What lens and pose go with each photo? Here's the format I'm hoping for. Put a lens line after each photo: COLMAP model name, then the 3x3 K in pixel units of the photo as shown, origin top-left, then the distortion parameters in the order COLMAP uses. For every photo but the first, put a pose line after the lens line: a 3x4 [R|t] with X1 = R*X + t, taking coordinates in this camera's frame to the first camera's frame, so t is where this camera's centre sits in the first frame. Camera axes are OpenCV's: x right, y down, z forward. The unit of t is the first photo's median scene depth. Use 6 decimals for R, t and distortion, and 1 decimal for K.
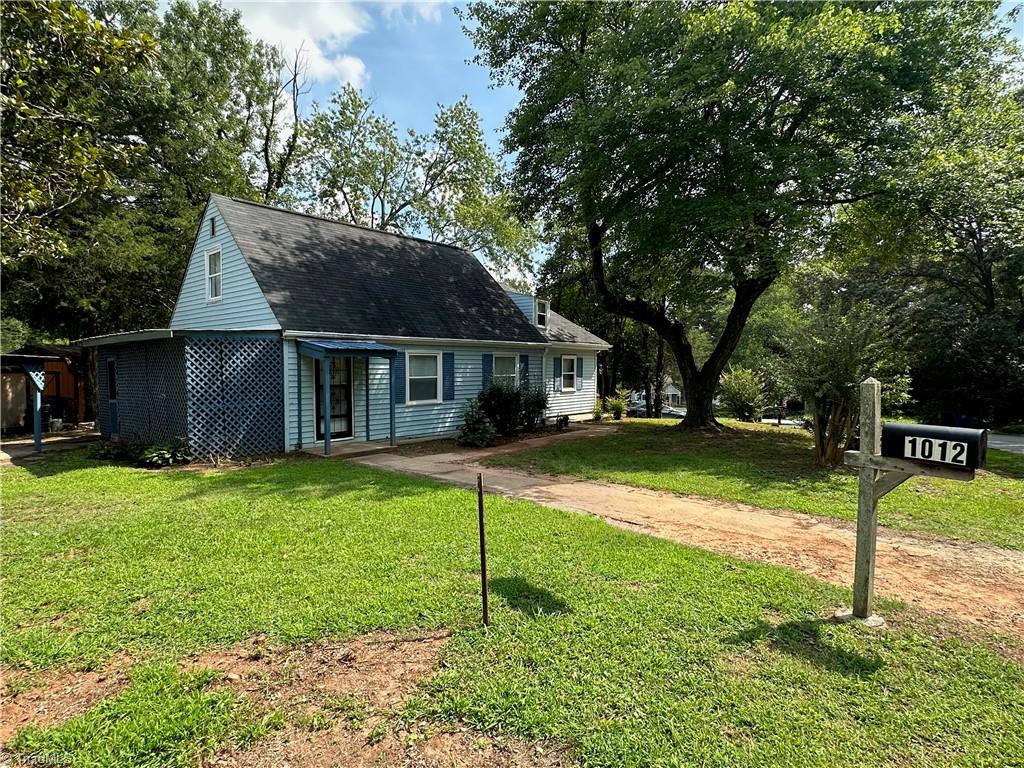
lens RADIAL K [[546.2, 0, 512.0], [0, 546.2, 384.0], [0, 0, 1]] dist [0.001824, 0.000052]
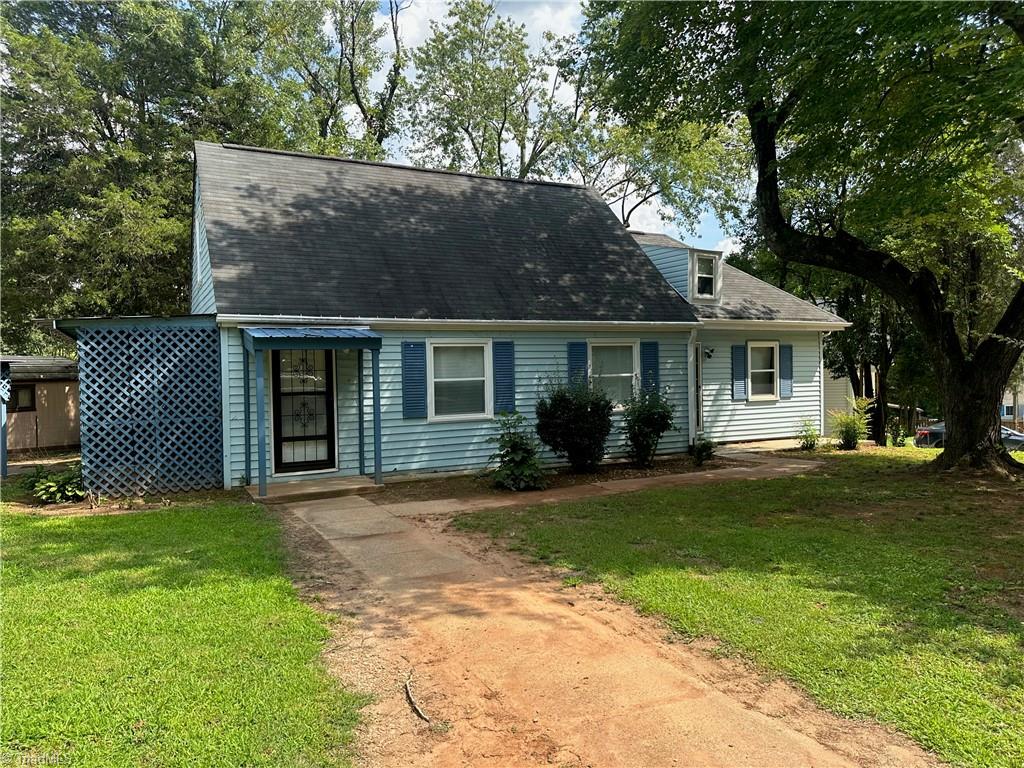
lens RADIAL K [[714.6, 0, 512.0], [0, 714.6, 384.0], [0, 0, 1]] dist [0.100796, -0.152402]
pose [[0.927870, -0.012658, -0.372690, 0.242114], [0.008199, 0.999875, -0.013547, 0.005532], [0.372815, 0.009514, 0.927857, 0.246420]]
